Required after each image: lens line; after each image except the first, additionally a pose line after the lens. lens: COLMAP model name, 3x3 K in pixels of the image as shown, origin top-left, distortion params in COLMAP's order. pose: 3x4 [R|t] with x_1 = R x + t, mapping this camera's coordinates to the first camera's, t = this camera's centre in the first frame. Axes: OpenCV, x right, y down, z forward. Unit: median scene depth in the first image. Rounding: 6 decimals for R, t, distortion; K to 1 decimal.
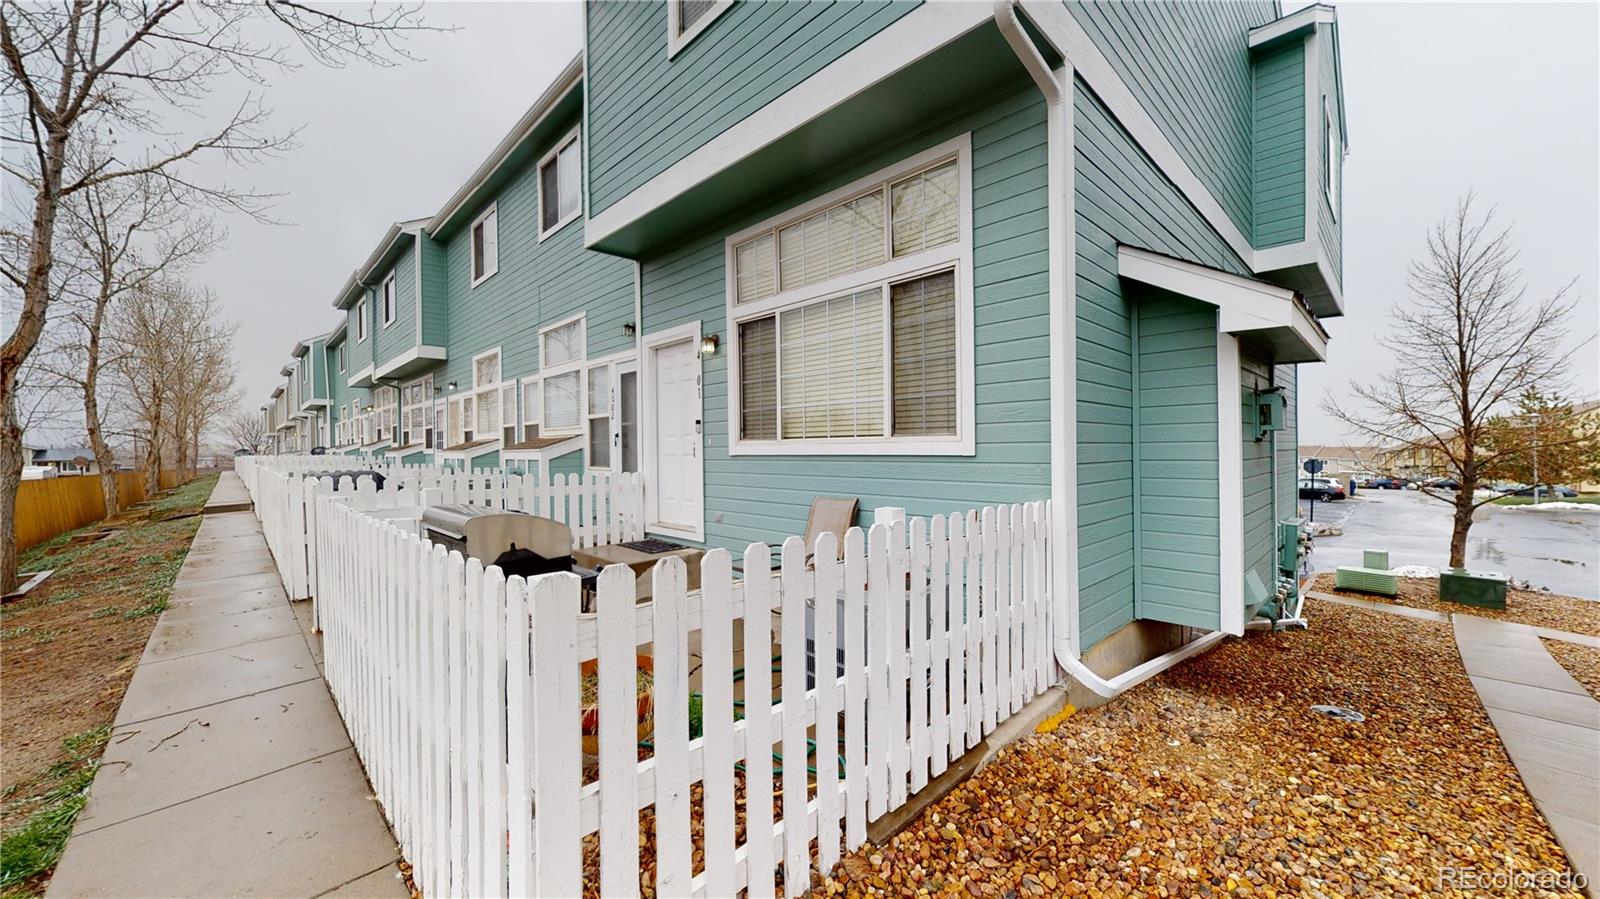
lens RADIAL K [[585.7, 0, 800.0], [0, 585.7, 449.5], [0, 0, 1]] dist [-0.001230, -0.000040]
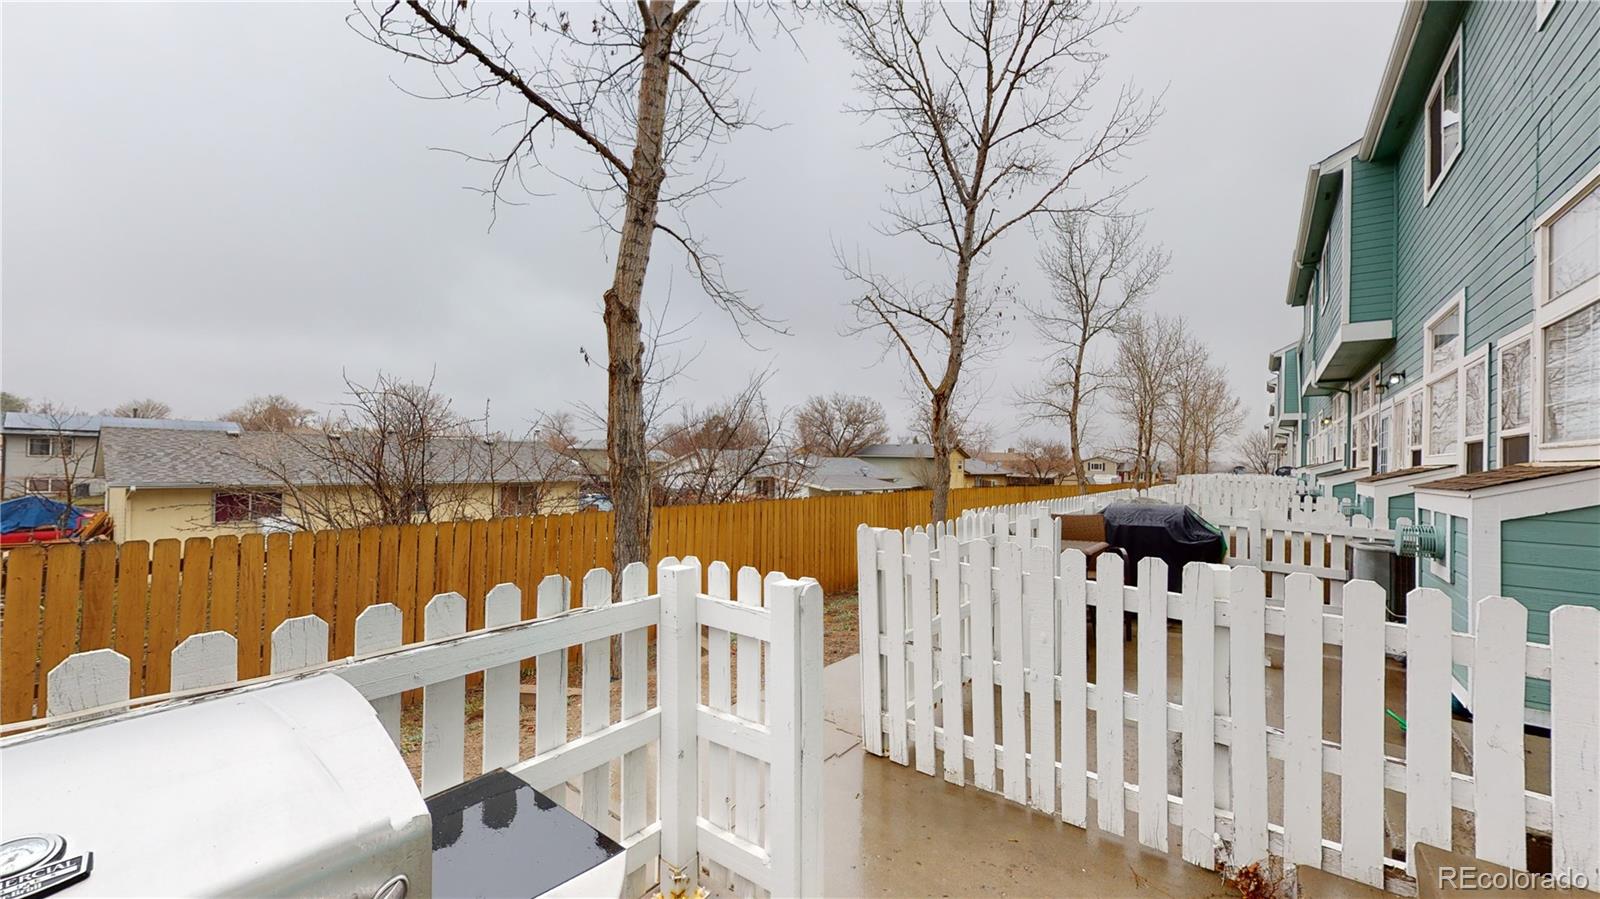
lens RADIAL K [[585.7, 0, 800.0], [0, 585.7, 449.5], [0, 0, 1]] dist [-0.001230, -0.000040]
pose [[0.137437, -0.001207, -0.990510, -0.058143], [-0.028334, 0.999585, -0.005149, -0.009598], [0.990105, 0.028772, 0.137346, 0.271418]]
